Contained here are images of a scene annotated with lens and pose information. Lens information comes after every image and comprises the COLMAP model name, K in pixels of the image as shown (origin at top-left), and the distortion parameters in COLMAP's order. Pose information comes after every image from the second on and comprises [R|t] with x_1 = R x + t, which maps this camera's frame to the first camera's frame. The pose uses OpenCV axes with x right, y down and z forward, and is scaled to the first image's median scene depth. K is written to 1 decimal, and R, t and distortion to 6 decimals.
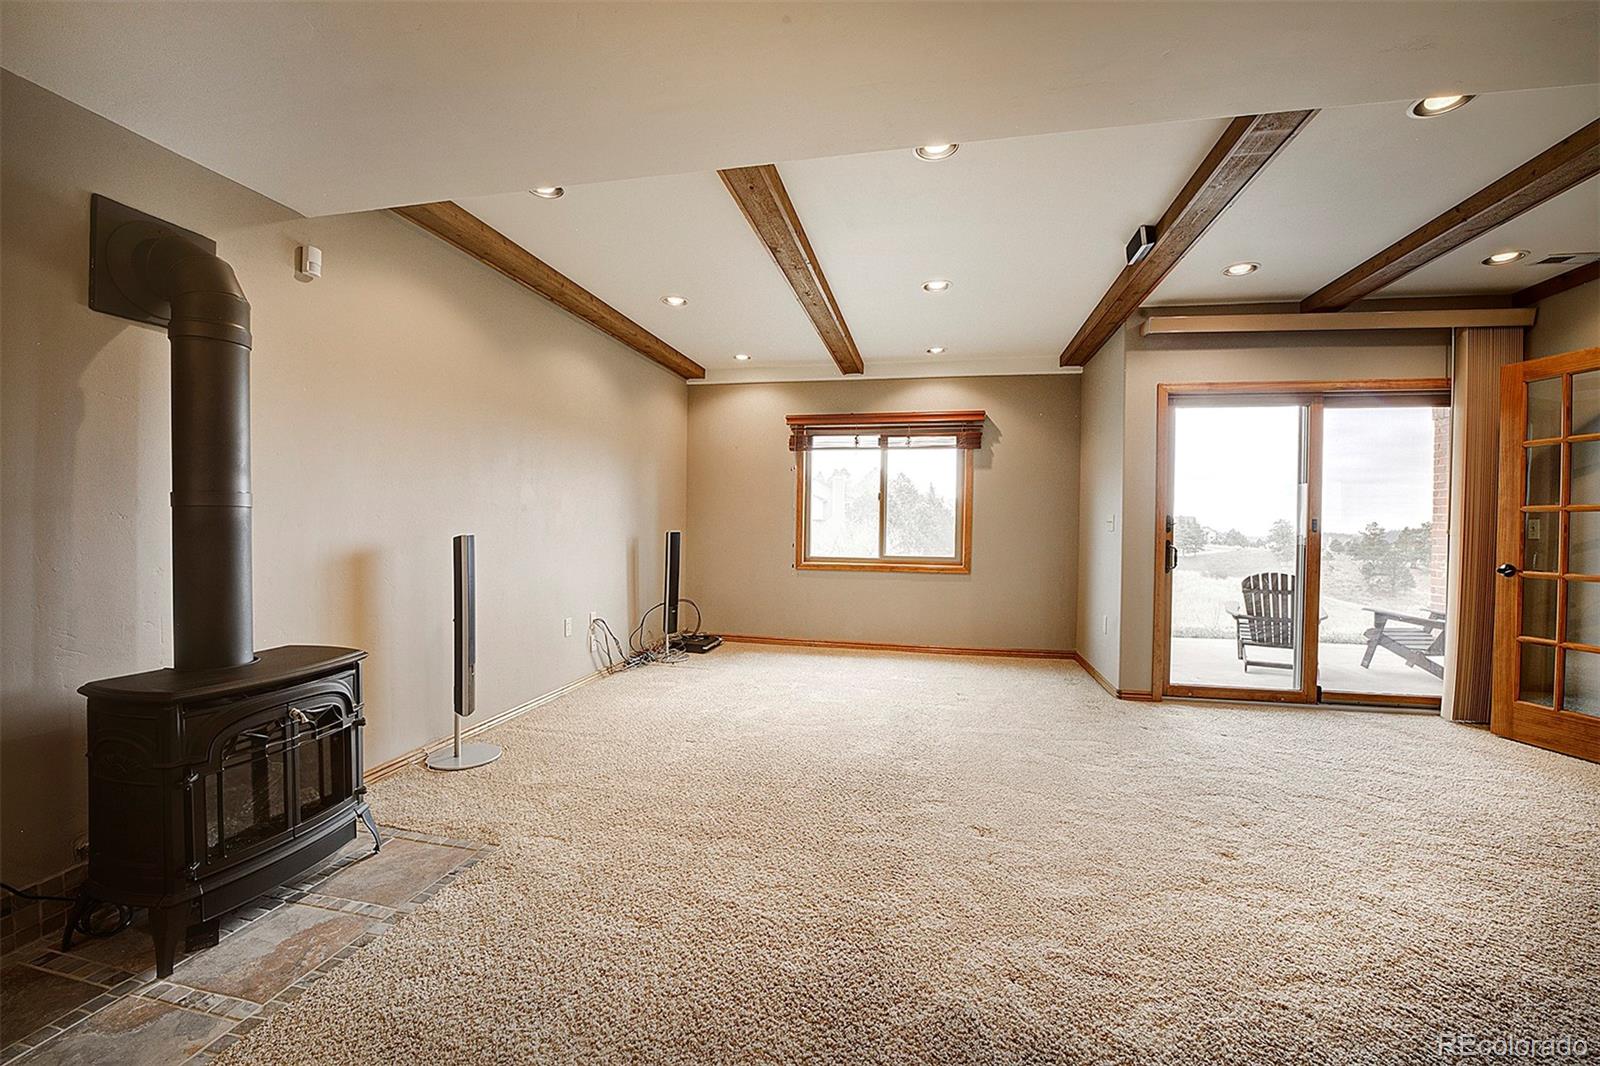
lens RADIAL K [[639.4, 0, 802.0], [0, 639.4, 533.0], [0, 0, 1]] dist [-0.017544, 0.000057]
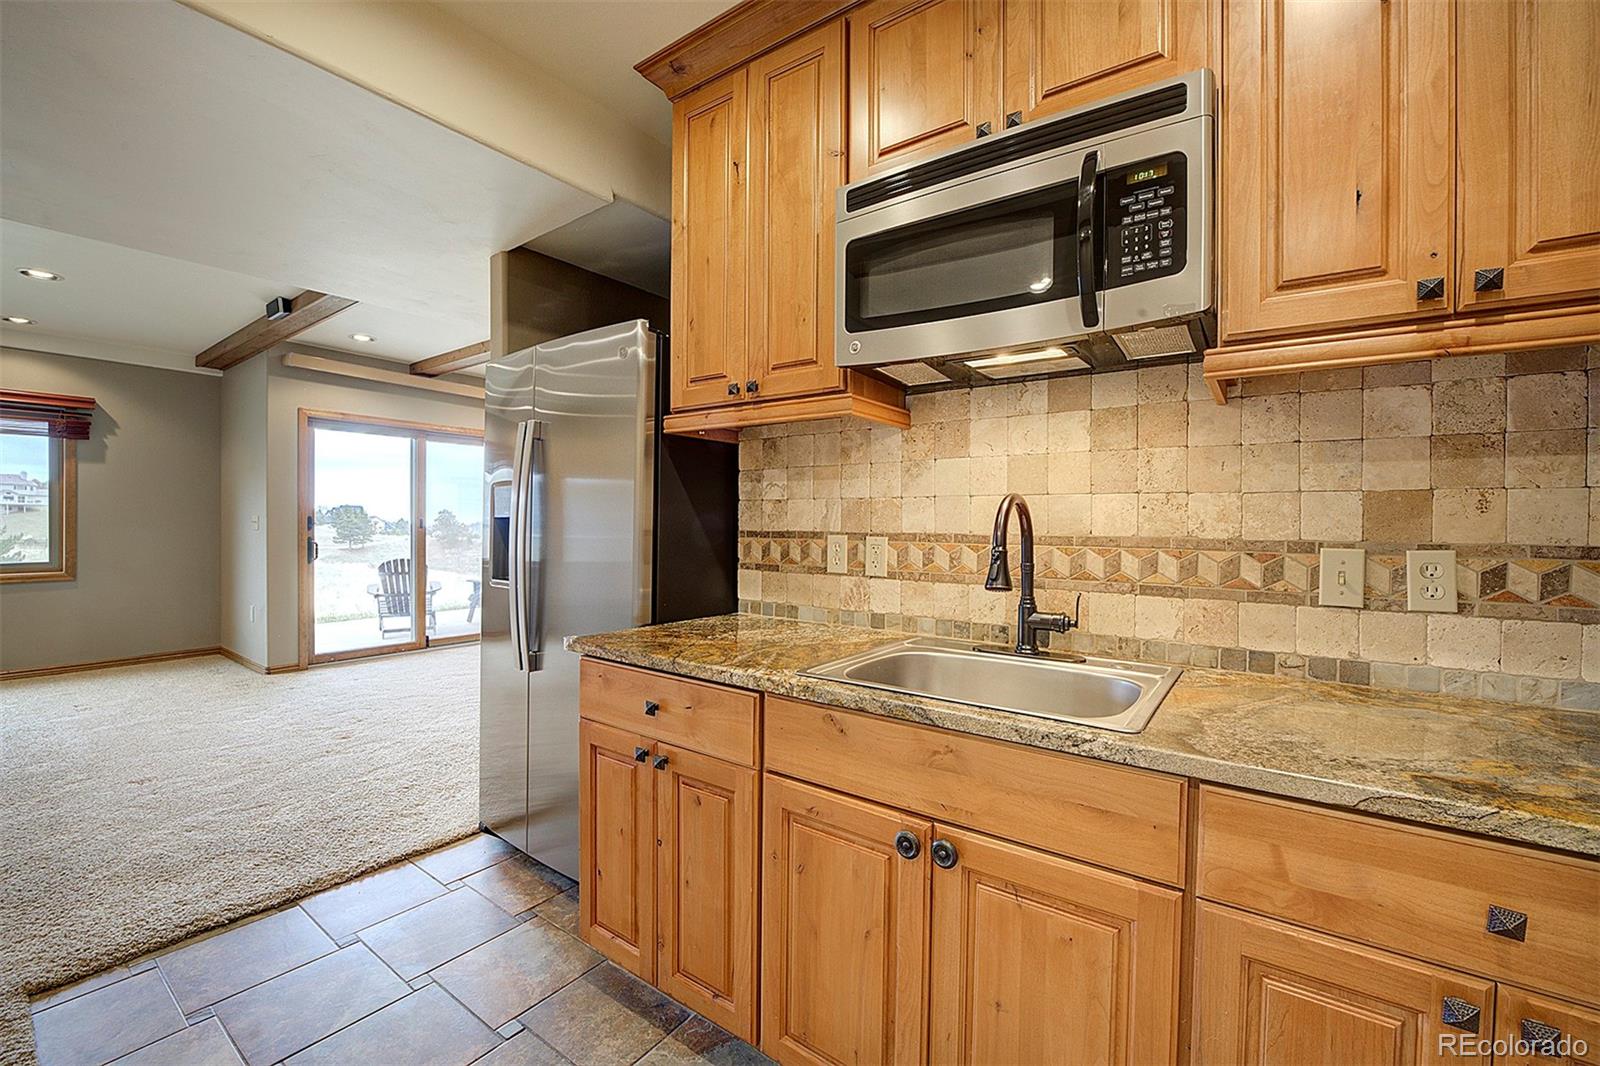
lens RADIAL K [[670.9, 0, 804.6], [0, 670.9, 527.3], [0, 0, 1]] dist [-0.016809, 0.000271]
pose [[0.418489, -0.017841, 0.908047, -0.184388], [0.011295, 0.999832, 0.014439, -0.014665], [-0.908152, 0.004214, 0.418620, -0.394292]]
